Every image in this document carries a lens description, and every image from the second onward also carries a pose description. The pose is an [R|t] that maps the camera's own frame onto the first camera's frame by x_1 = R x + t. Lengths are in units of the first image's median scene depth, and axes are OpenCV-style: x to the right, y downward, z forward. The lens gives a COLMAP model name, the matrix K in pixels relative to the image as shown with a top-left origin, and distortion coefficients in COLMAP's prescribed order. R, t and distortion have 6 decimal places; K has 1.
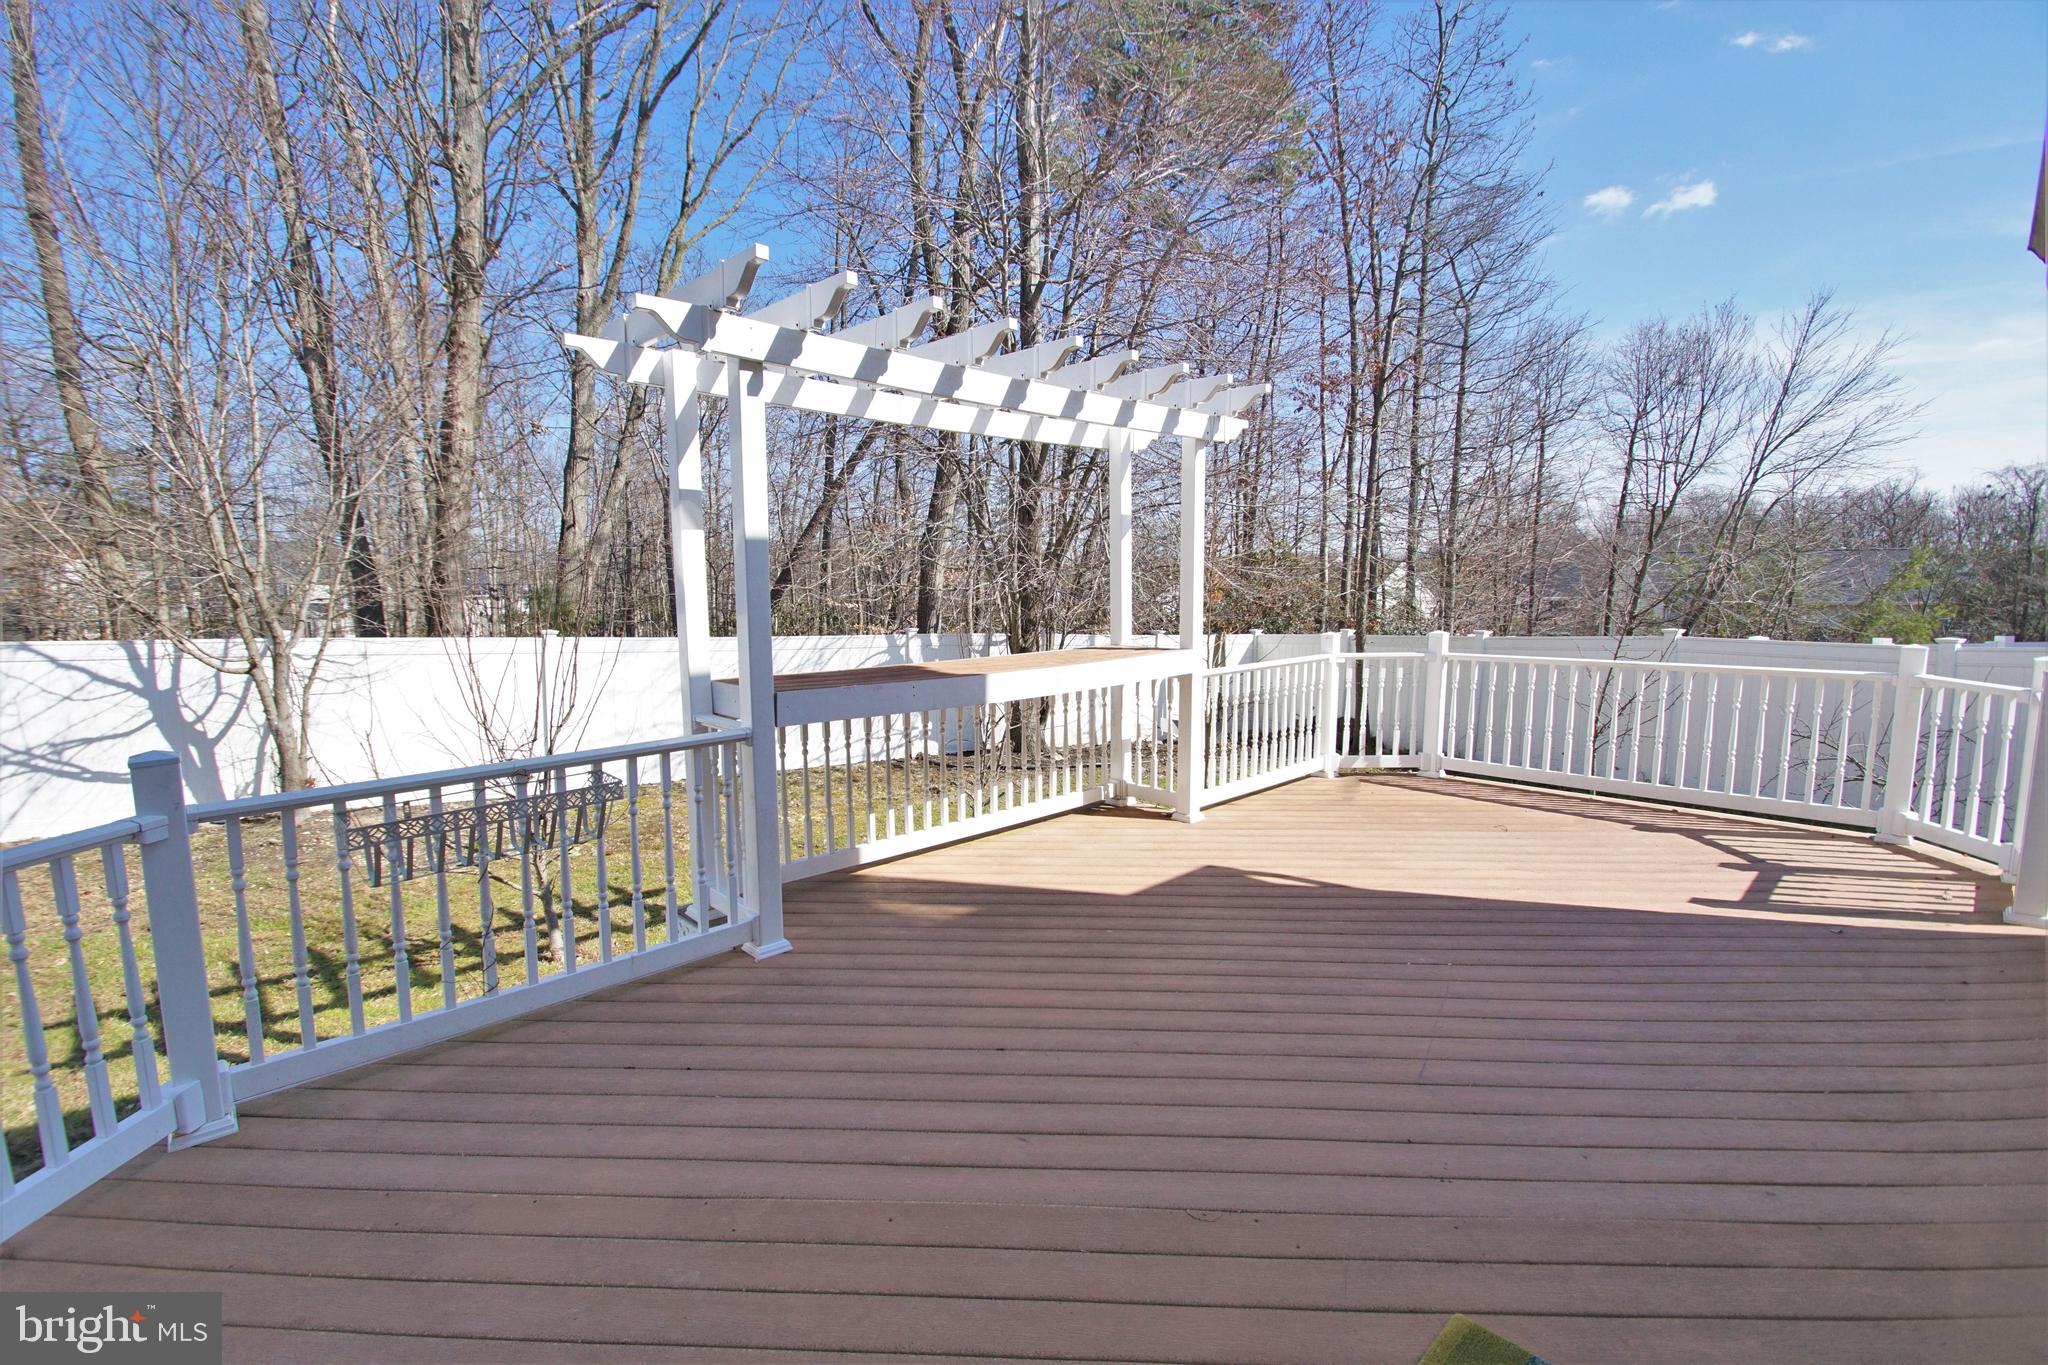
lens RADIAL K [[910.4, 0, 987.7], [0, 910.4, 689.6], [0, 0, 1]] dist [0.016100, -0.019422]
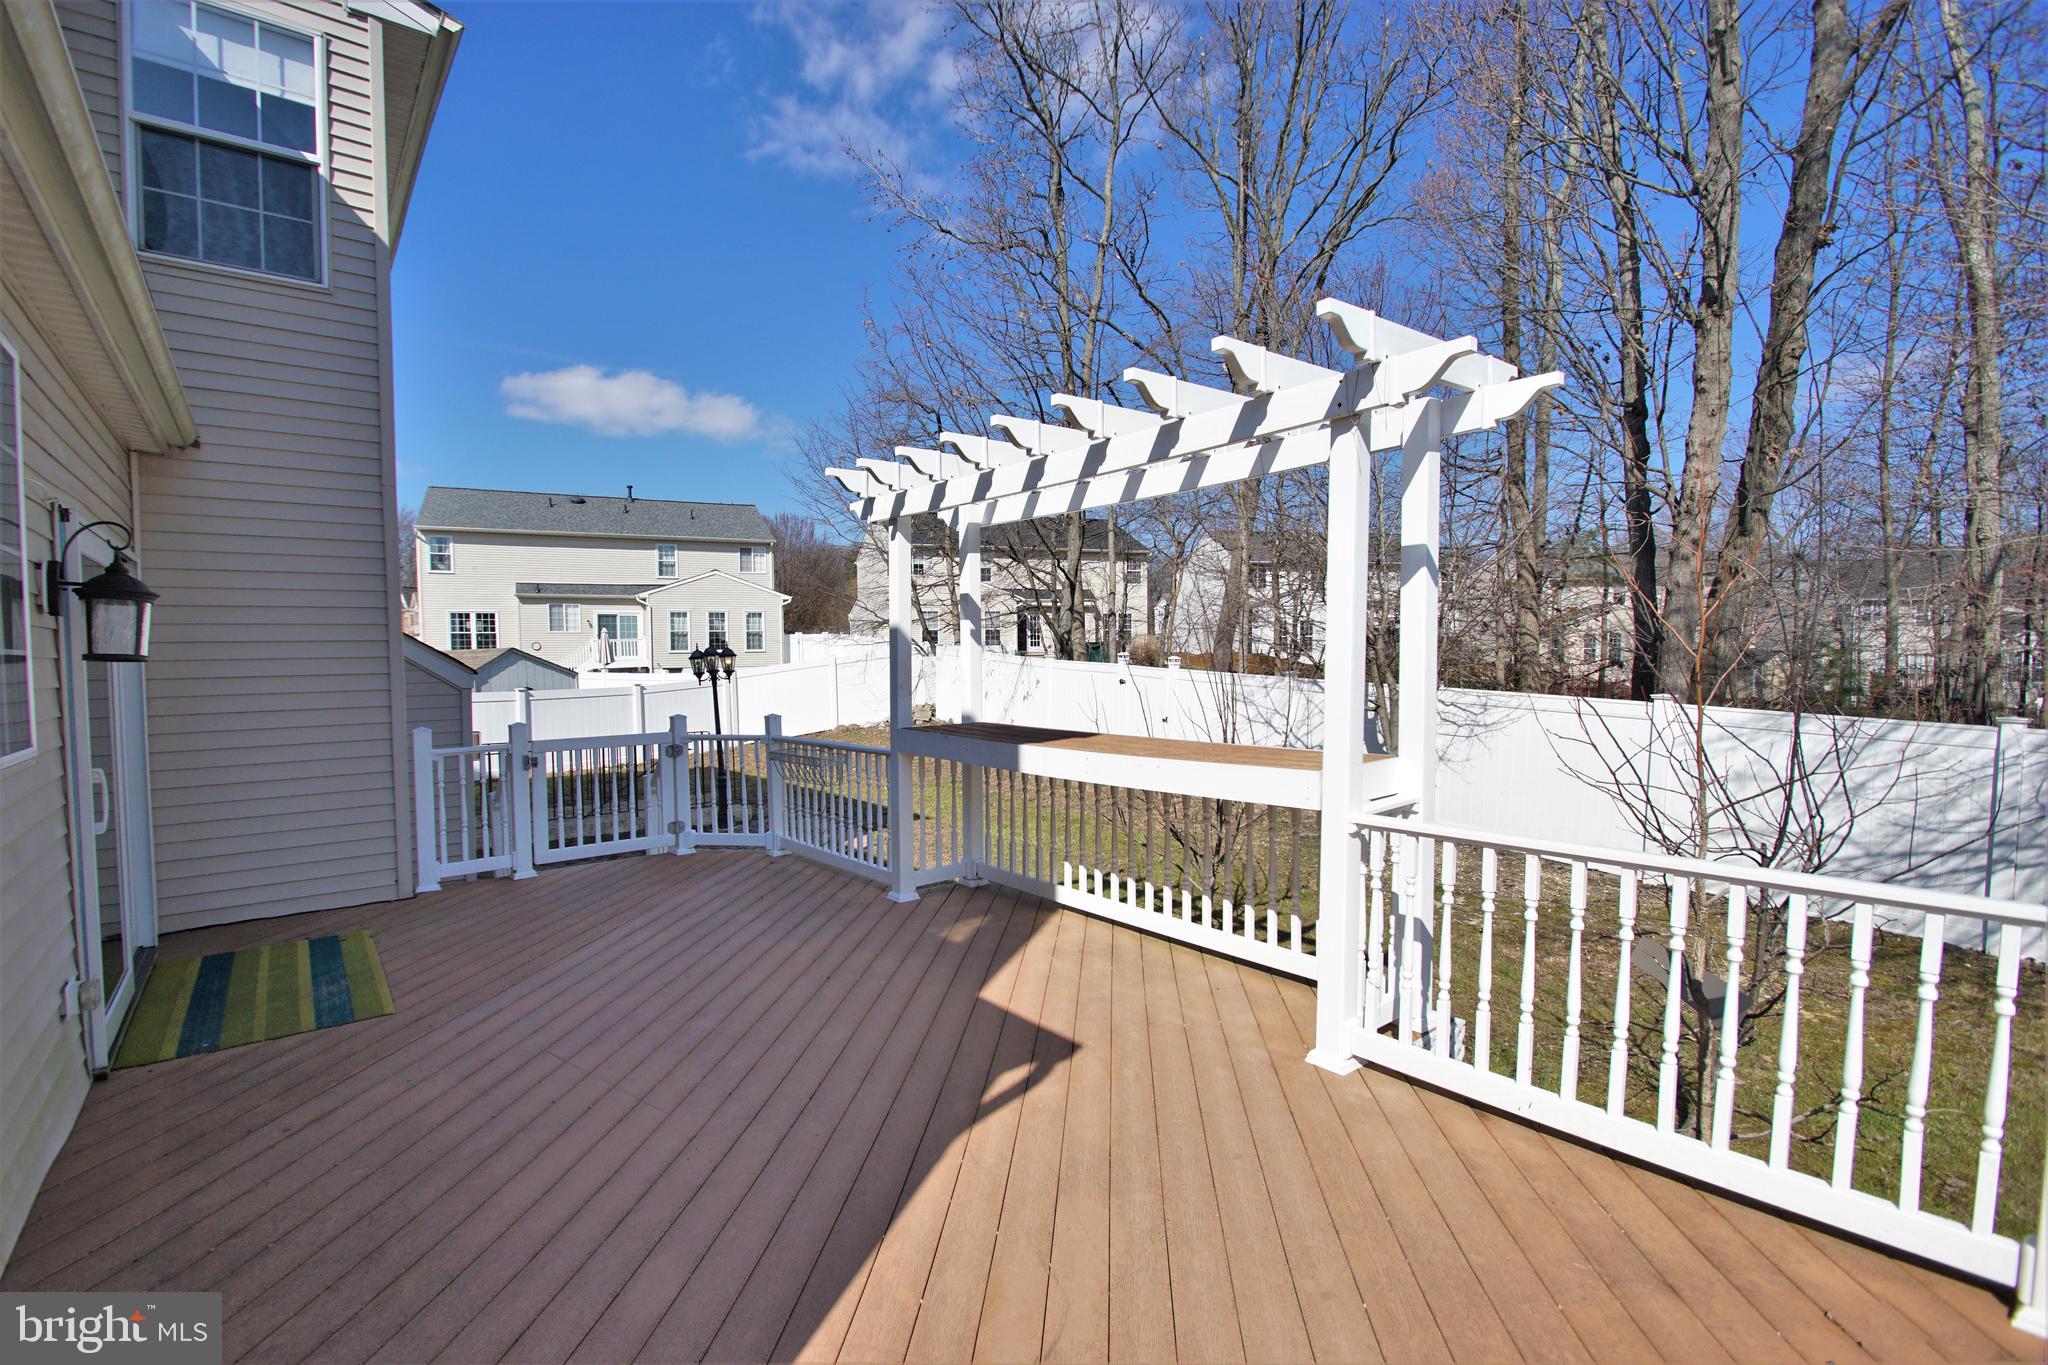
lens RADIAL K [[910.4, 0, 987.7], [0, 910.4, 689.6], [0, 0, 1]] dist [0.016100, -0.019422]
pose [[-0.093508, 0.049083, -0.994408, 1.019634], [-0.096833, 0.993601, 0.058149, -0.132991], [0.990898, 0.101729, -0.088156, 1.021690]]
